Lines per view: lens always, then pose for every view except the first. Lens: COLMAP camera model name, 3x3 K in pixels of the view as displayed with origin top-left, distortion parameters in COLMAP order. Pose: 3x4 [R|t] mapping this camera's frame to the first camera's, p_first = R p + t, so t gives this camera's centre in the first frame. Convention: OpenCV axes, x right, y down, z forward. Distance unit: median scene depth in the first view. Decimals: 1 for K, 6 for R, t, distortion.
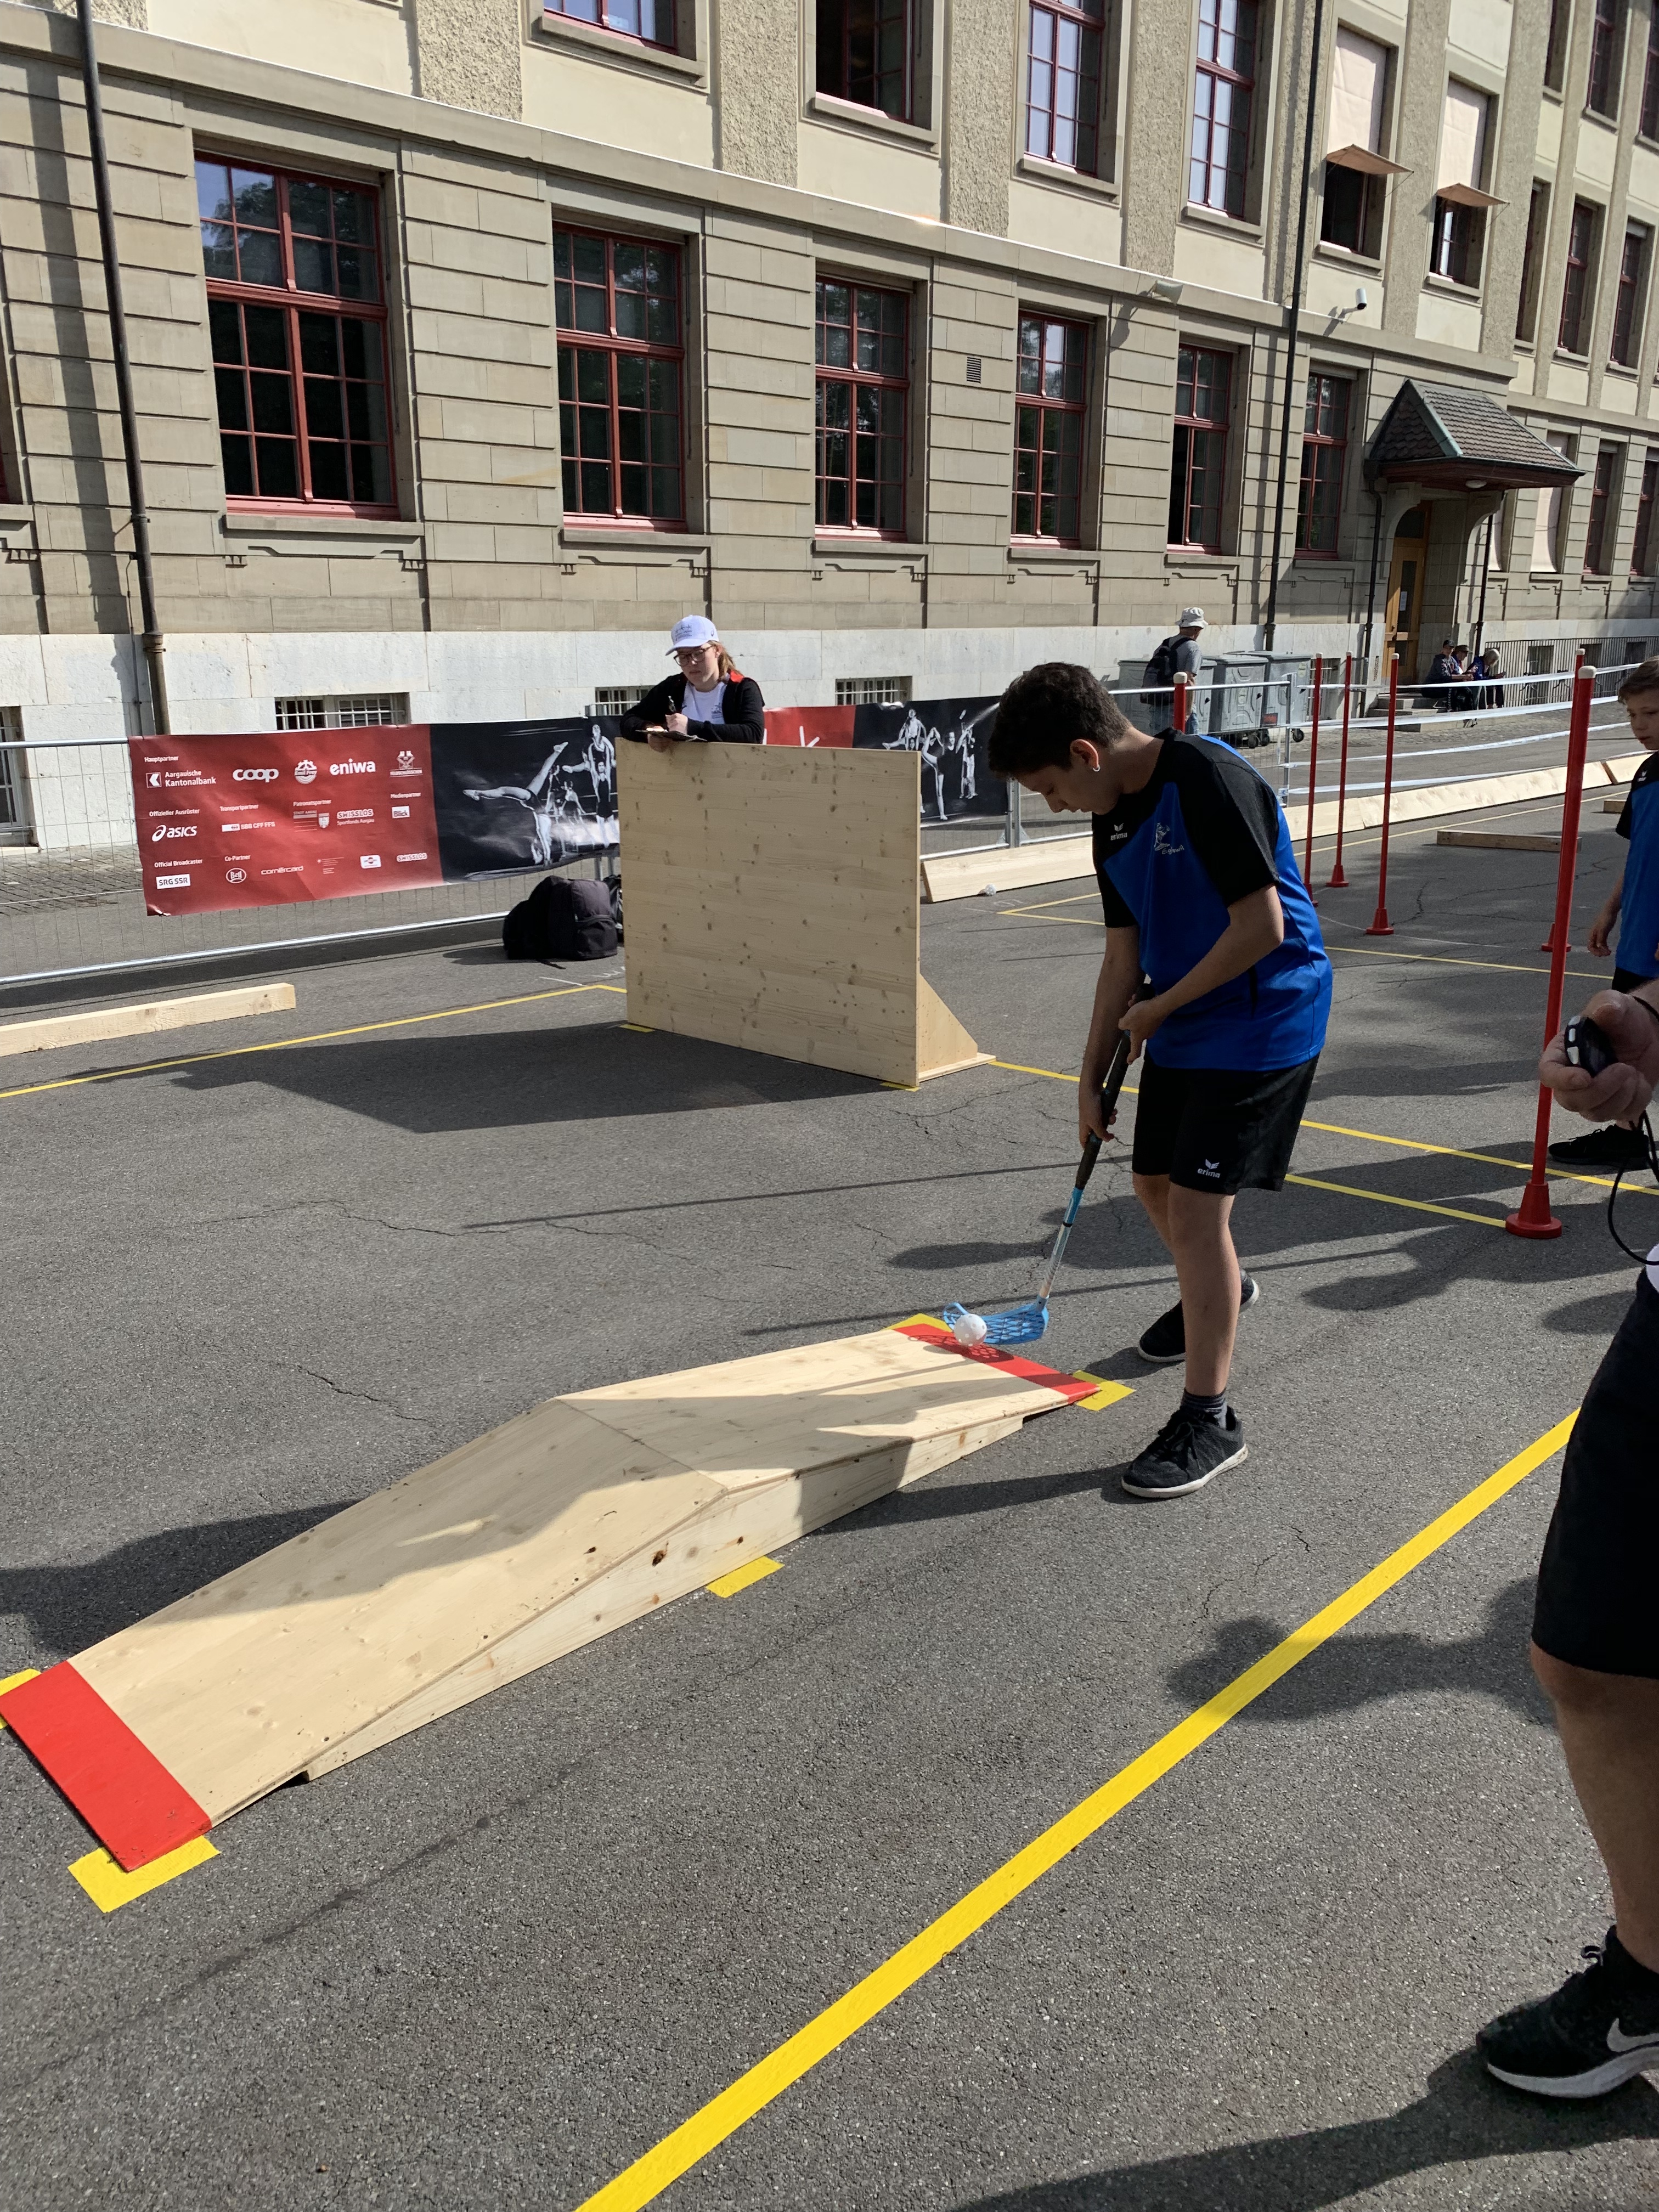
lens RADIAL K [[1645.9, 0, 827.6], [0, 1645.9, 1145.7], [0, 0, 1]] dist [0.000714, 0.001389]
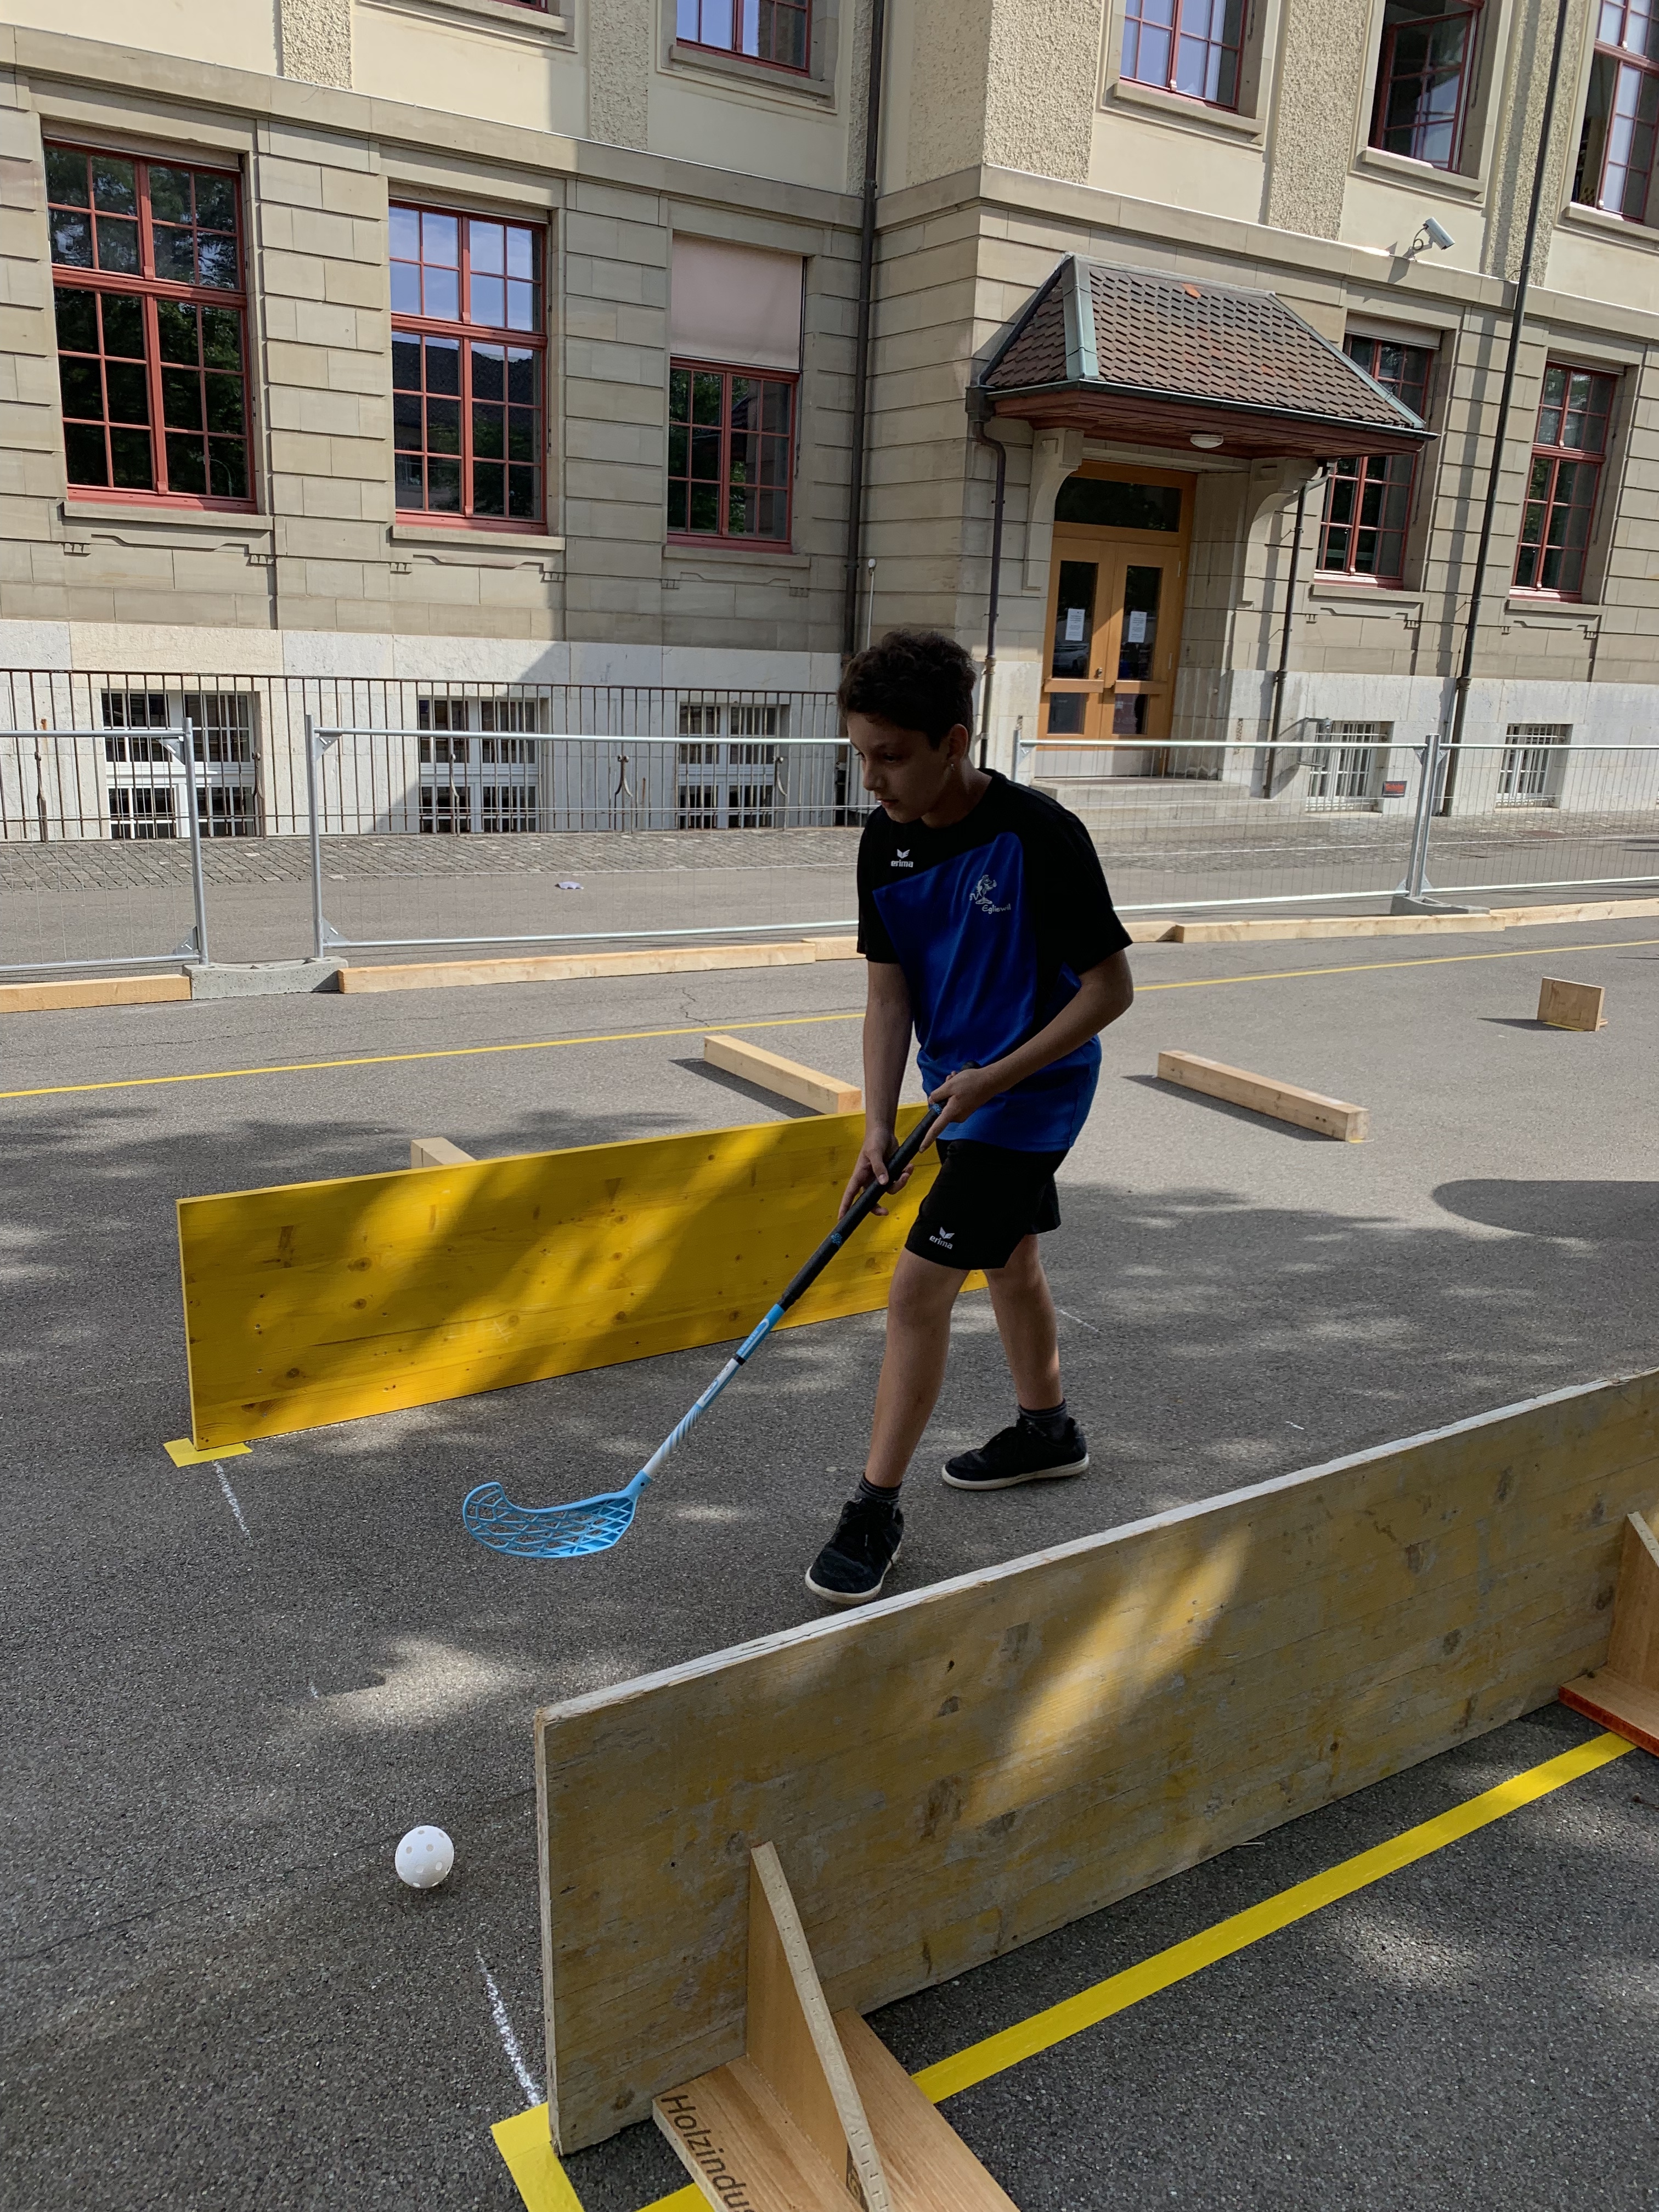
lens RADIAL K [[1645.9, 0, 827.6], [0, 1645.9, 1145.7], [0, 0, 1]] dist [0.000714, 0.001389]
pose [[0.972723, 0.103828, -0.207438, -0.586414], [-0.106908, 0.994262, -0.003662, 0.170180], [0.205868, 0.025739, 0.978241, -0.542312]]
